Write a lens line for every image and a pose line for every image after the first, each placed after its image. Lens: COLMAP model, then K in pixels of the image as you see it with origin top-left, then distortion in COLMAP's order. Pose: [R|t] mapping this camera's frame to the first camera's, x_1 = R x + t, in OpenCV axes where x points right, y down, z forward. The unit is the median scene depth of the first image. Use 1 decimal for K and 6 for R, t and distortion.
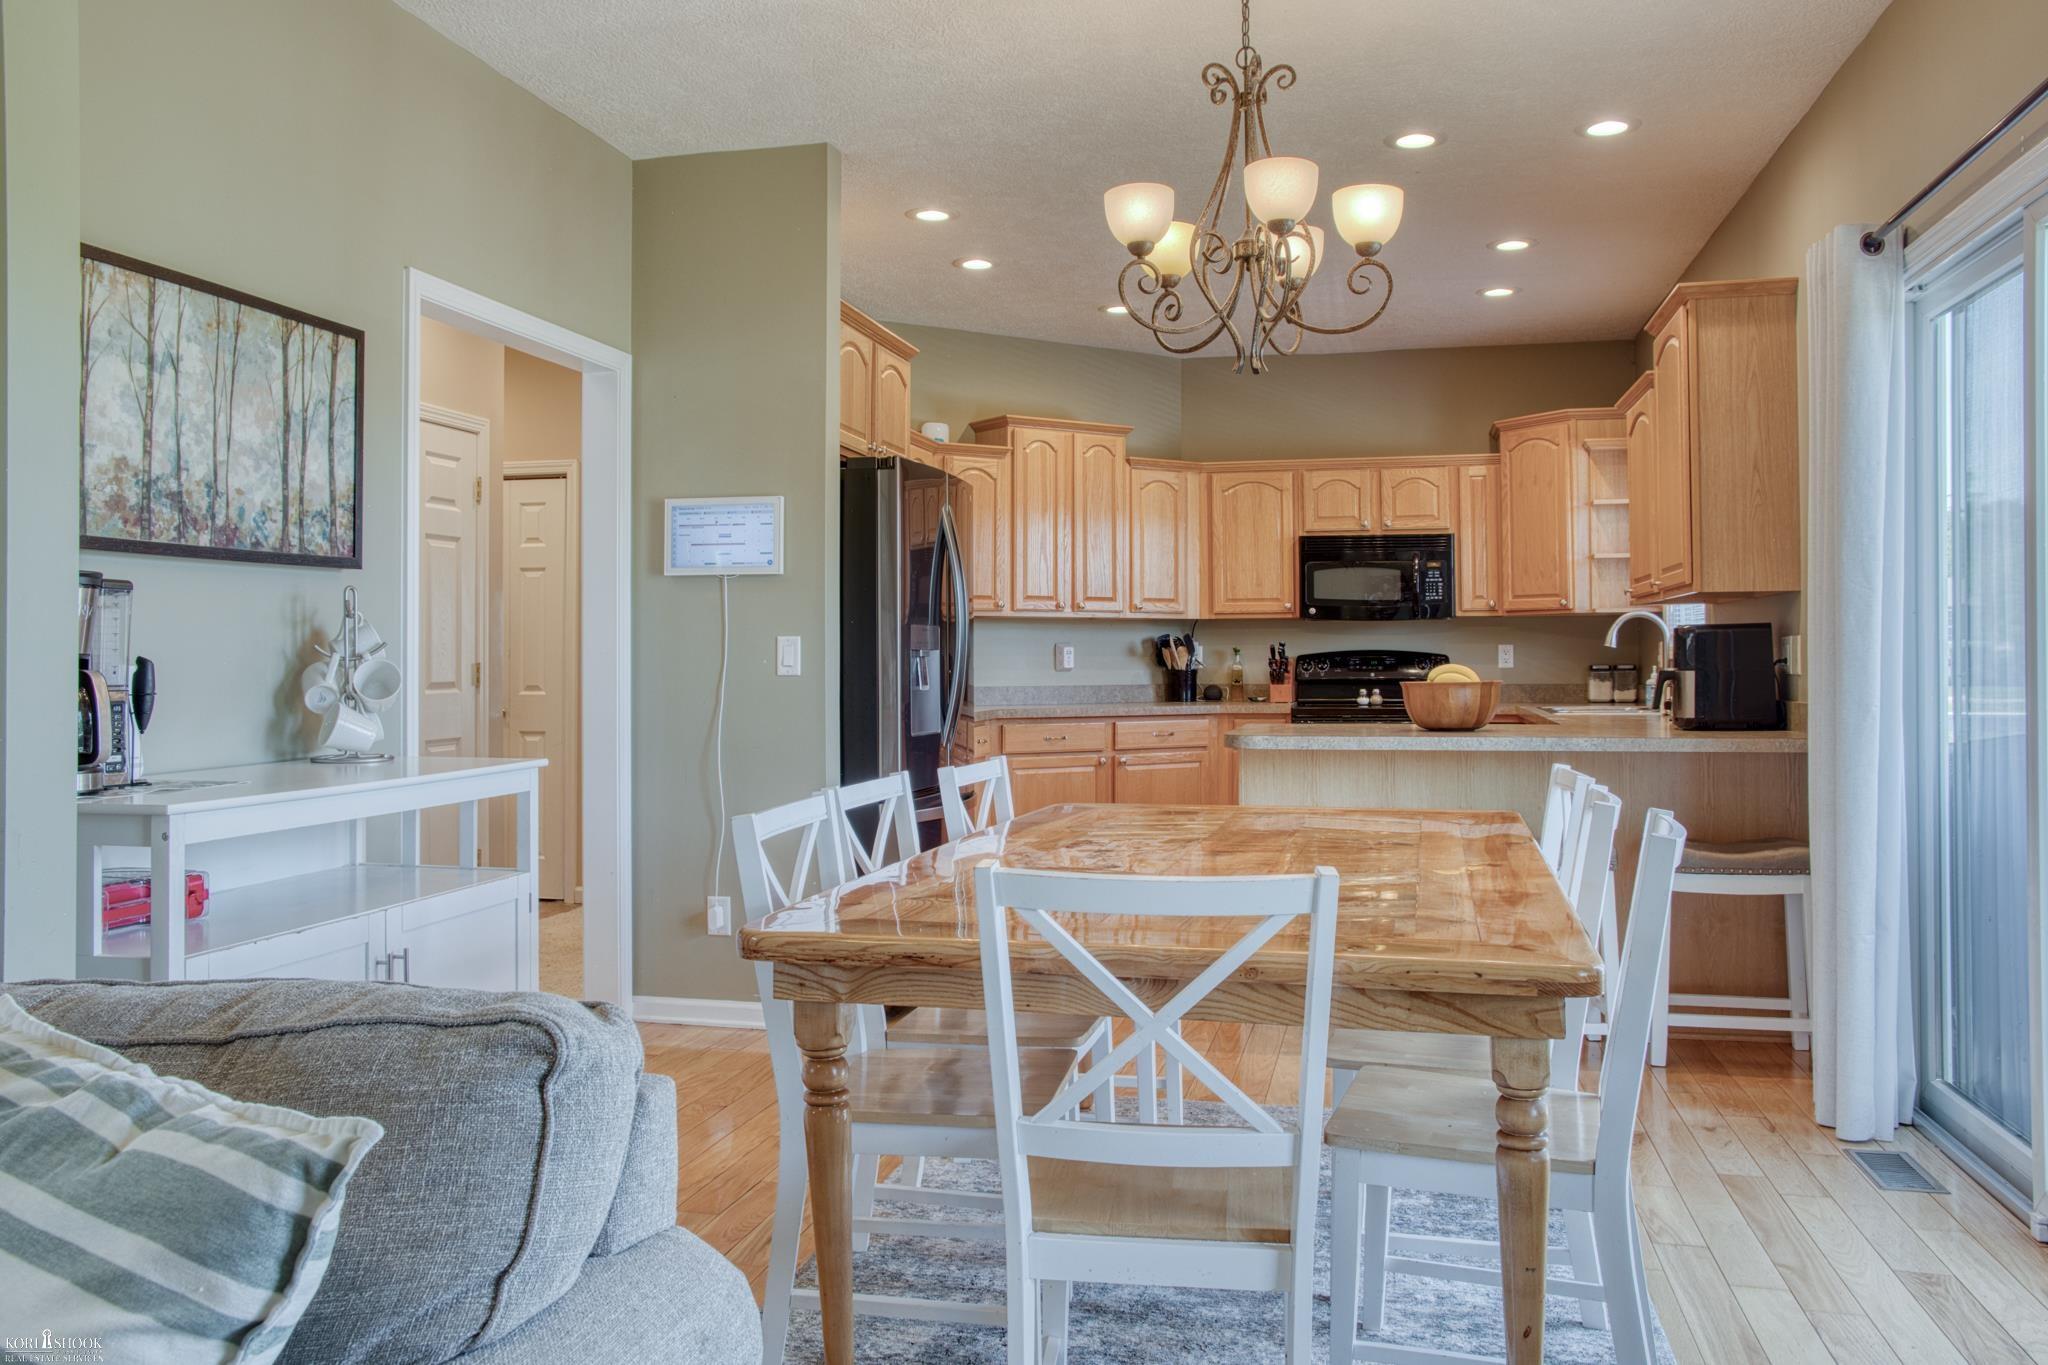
lens RADIAL K [[1606.9, 0, 1024.0], [0, 1606.9, 682.5], [0, 0, 1]] dist [-0.088768, 0.130041]
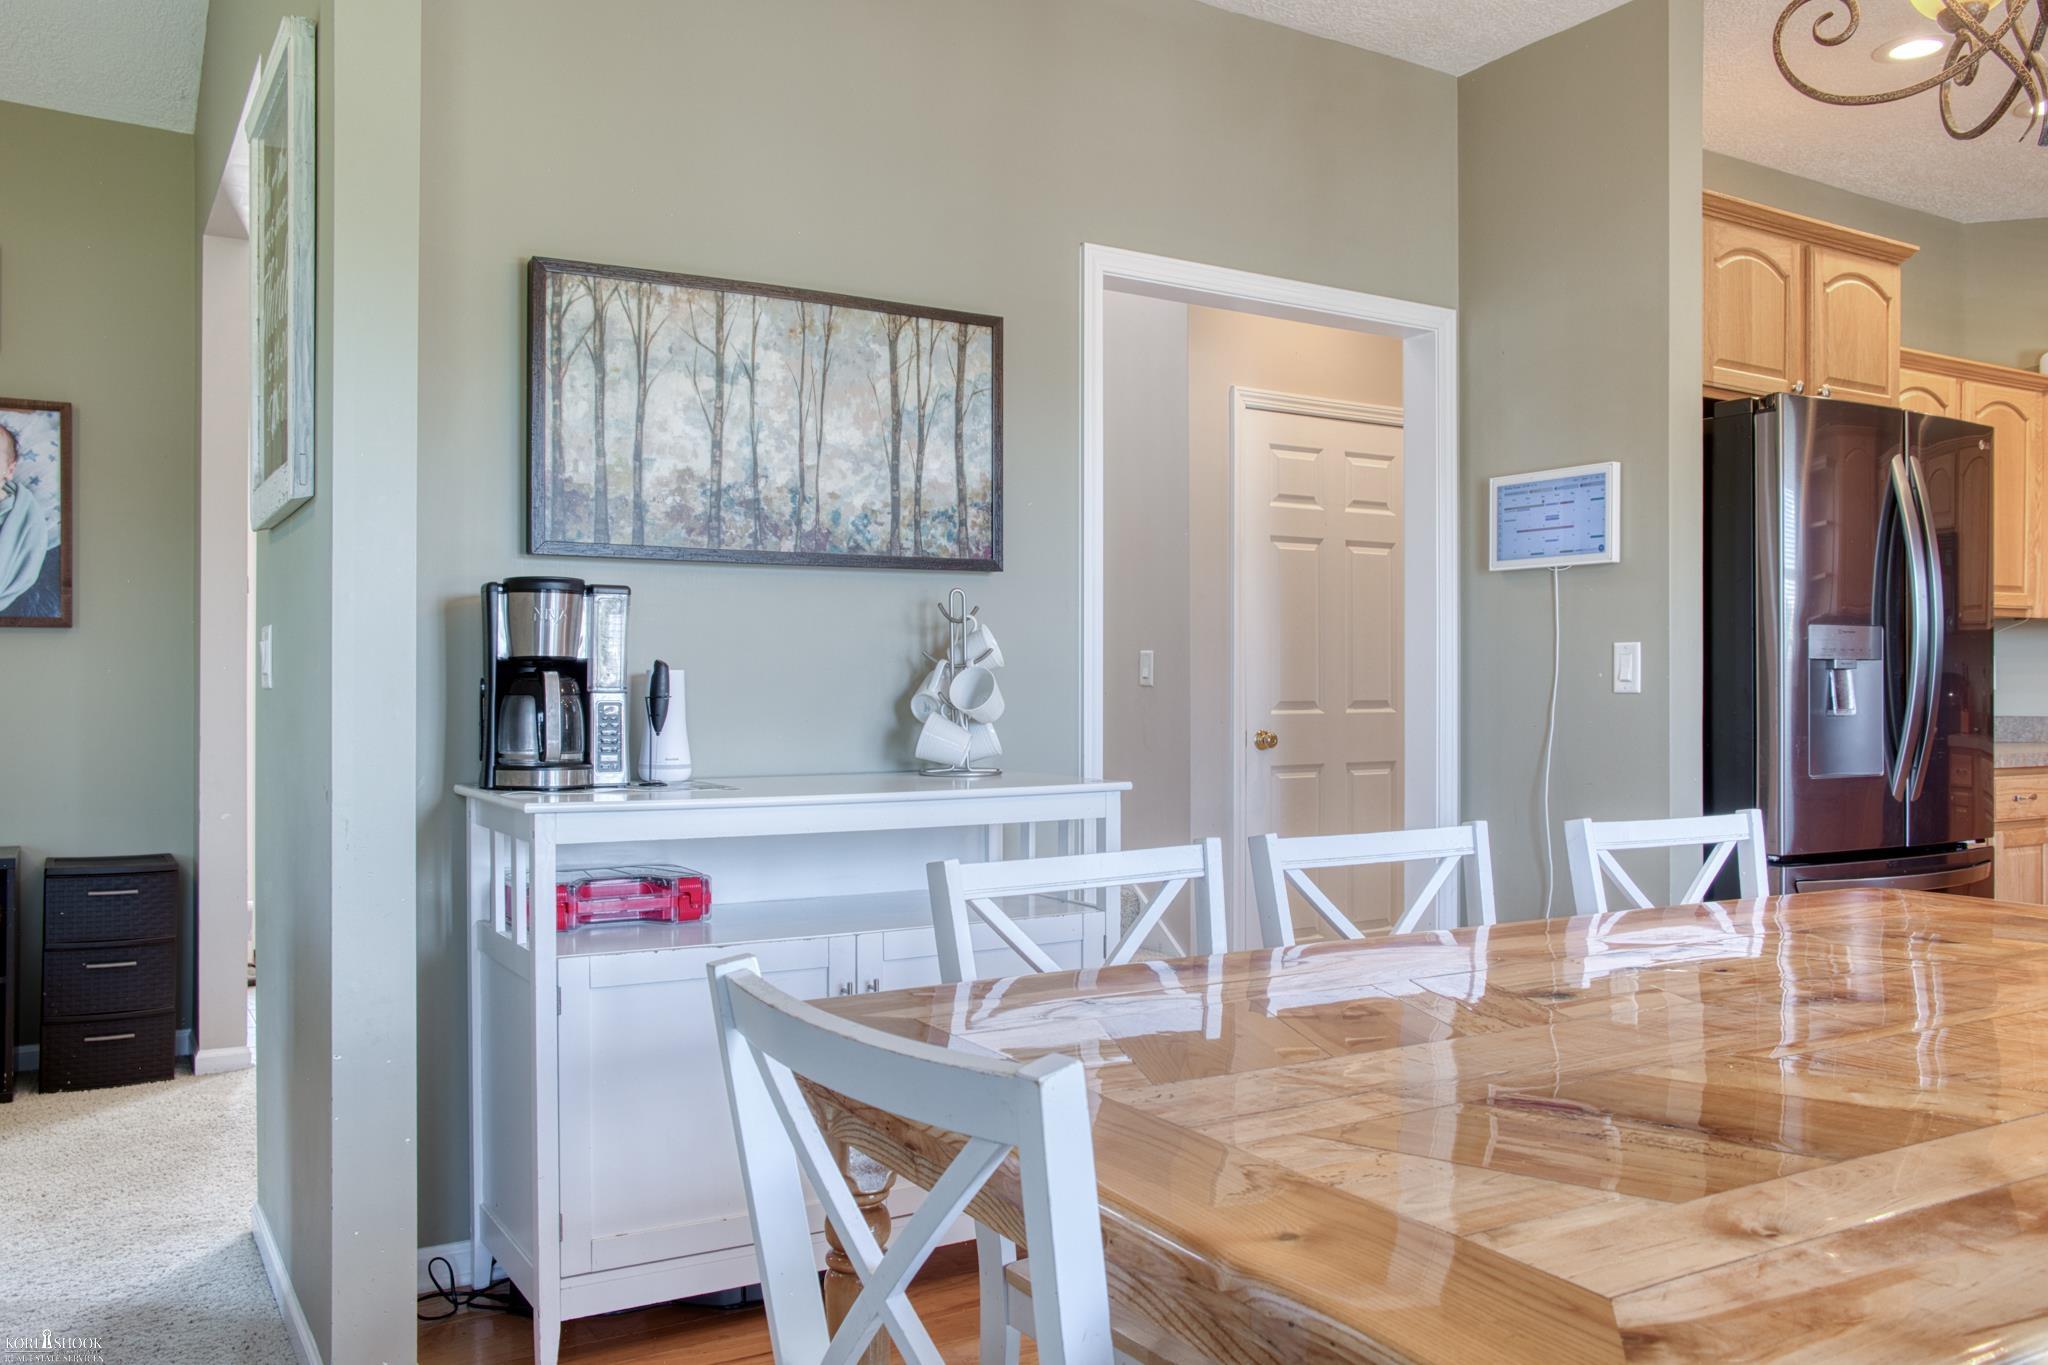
lens RADIAL K [[1606.9, 0, 1024.0], [0, 1606.9, 682.5], [0, 0, 1]] dist [-0.088768, 0.130041]
pose [[0.702461, 0.003303, -0.711715, 0.291533], [-0.014744, 0.999842, -0.009912, 0.003610], [0.711570, 0.017456, 0.702399, 0.380749]]
